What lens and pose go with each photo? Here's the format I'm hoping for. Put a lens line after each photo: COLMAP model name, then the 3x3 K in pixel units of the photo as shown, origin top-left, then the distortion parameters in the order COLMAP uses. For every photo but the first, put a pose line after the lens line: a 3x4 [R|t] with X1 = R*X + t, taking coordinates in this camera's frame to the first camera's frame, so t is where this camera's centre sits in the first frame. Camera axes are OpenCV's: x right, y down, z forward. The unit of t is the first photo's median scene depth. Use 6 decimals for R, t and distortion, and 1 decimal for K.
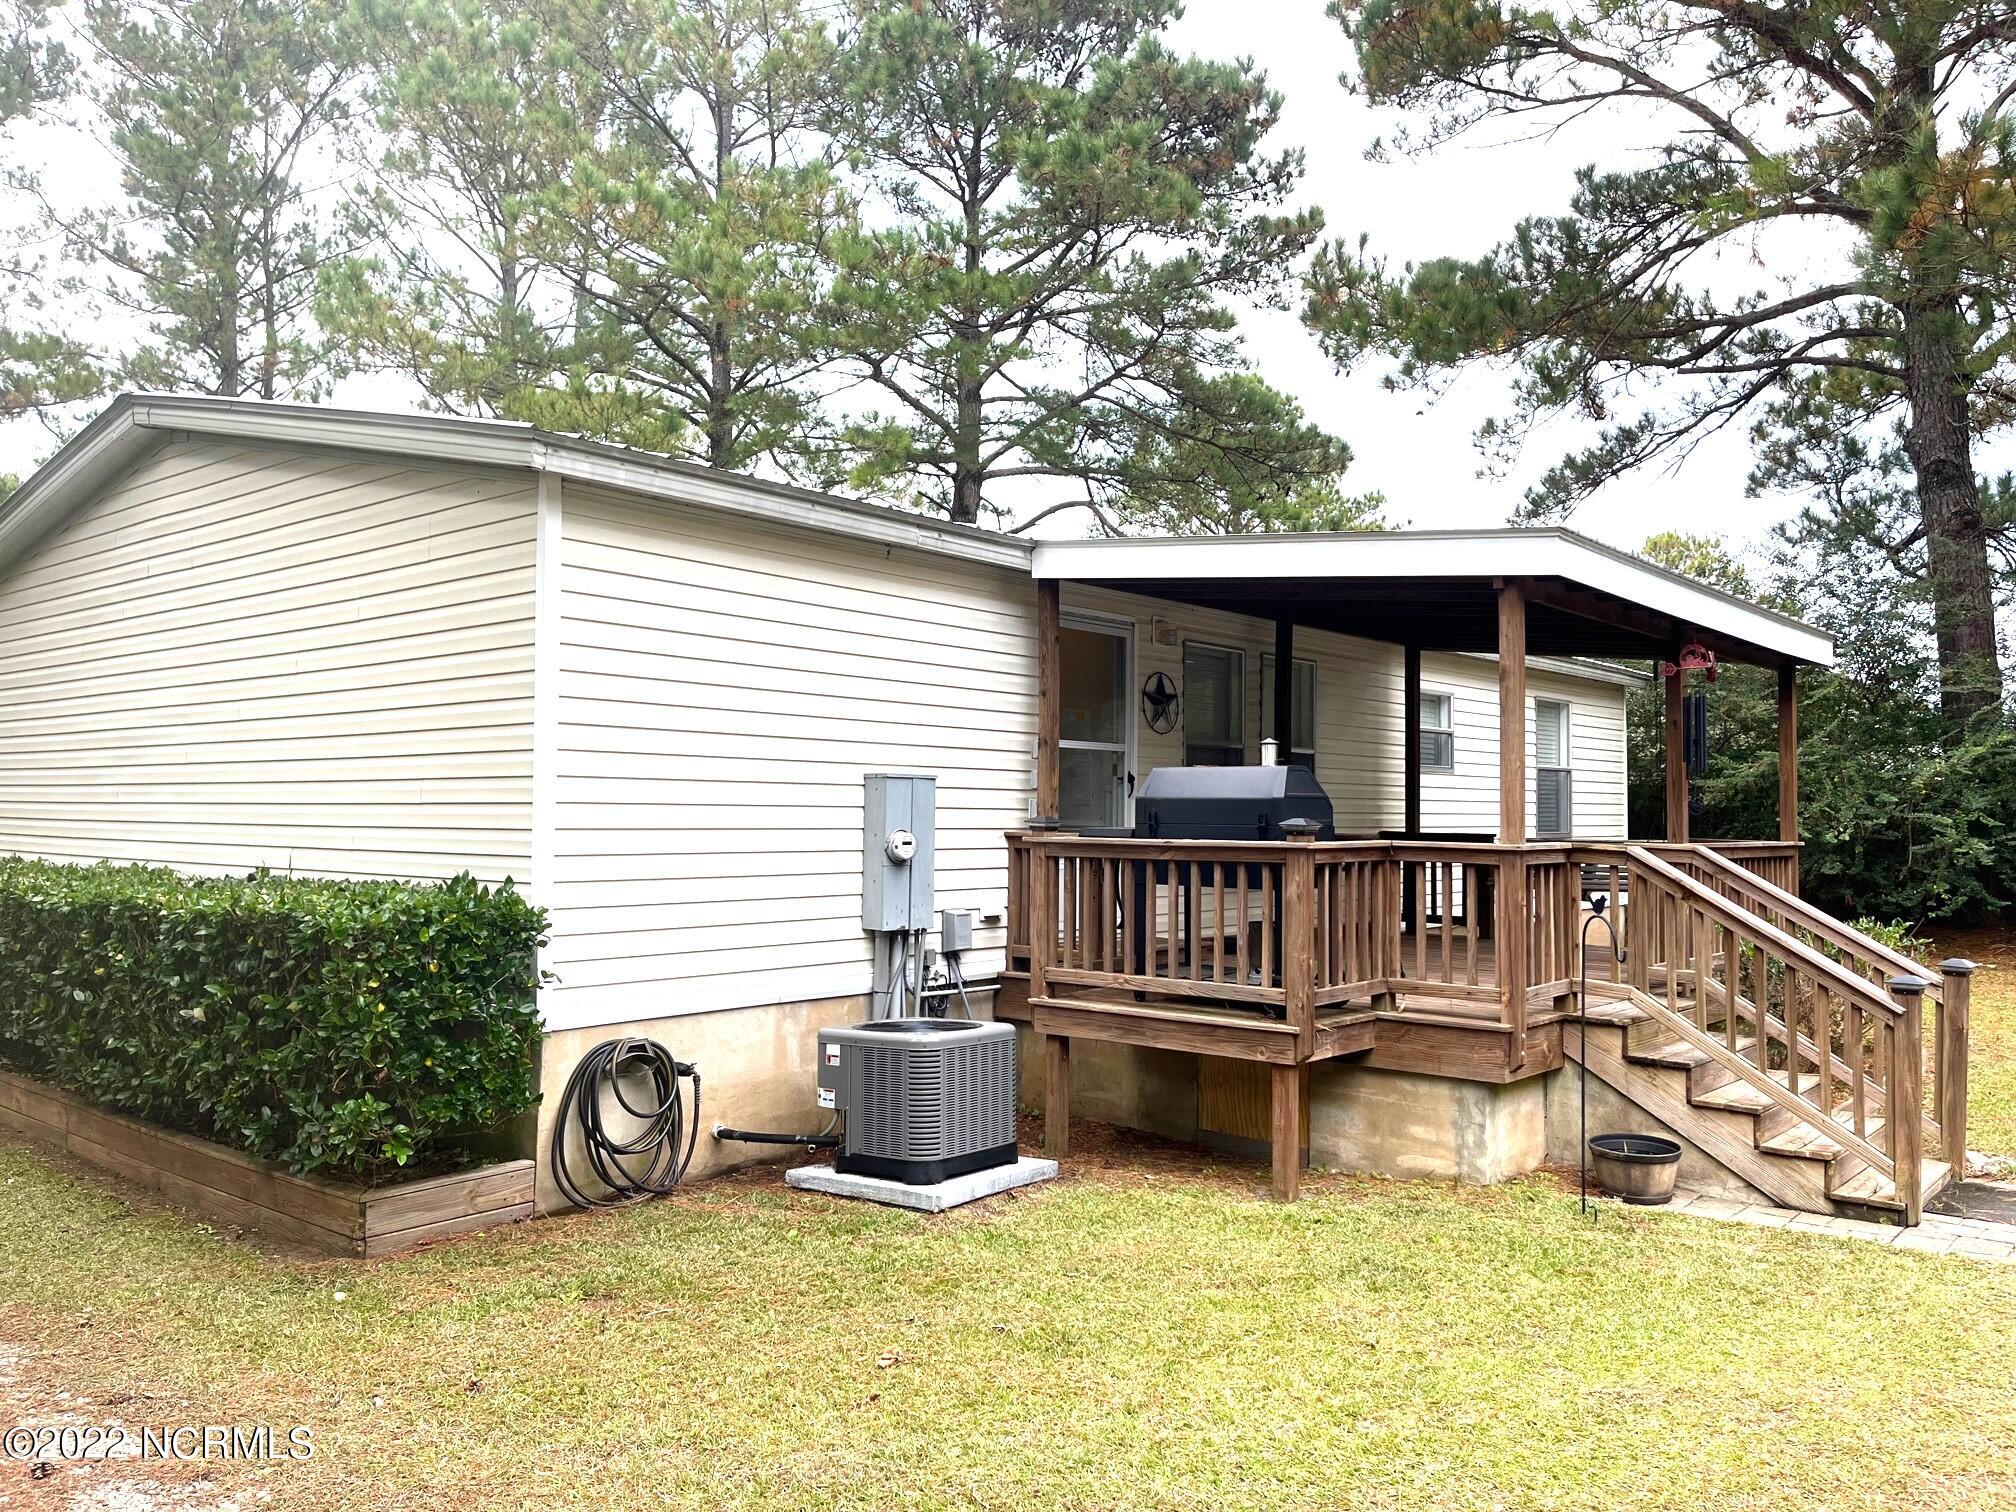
lens RADIAL K [[1540.2, 0, 1011.5], [0, 1540.2, 759.2], [0, 0, 1]] dist [0.069385, -0.091484]
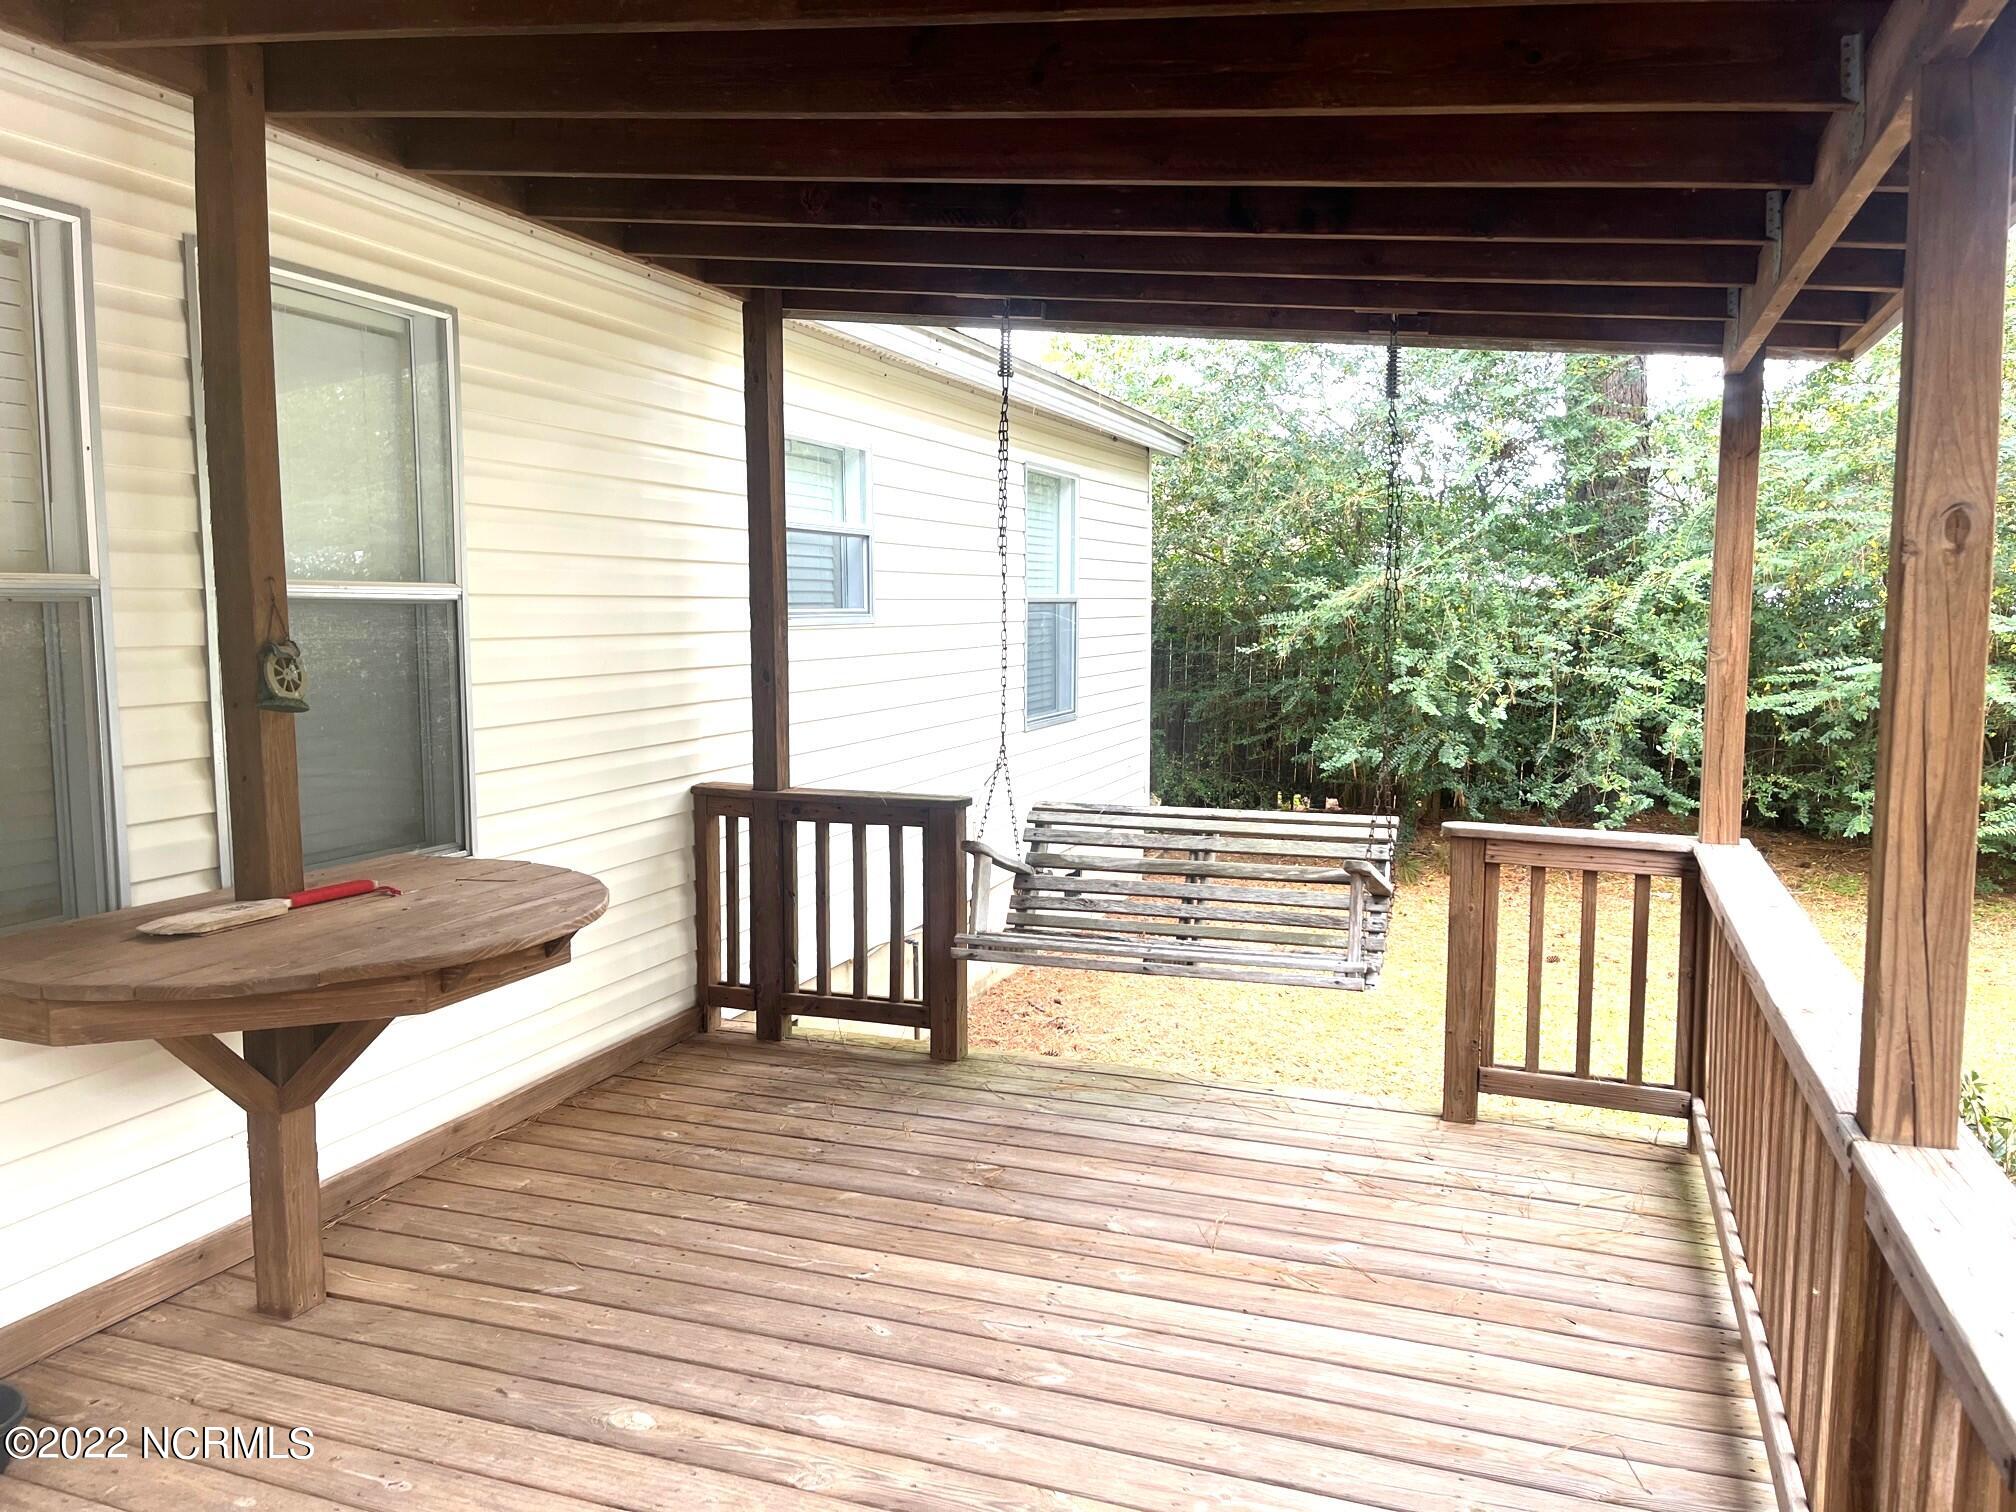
lens RADIAL K [[1540.2, 0, 1008.9], [0, 1540.2, 755.7], [0, 0, 1]] dist [0.069385, -0.091484]
pose [[0.938166, -0.039584, 0.343915, 0.163922], [-0.005461, 0.991626, 0.129030, -0.010138], [-0.346142, -0.122929, 0.930093, 0.552977]]
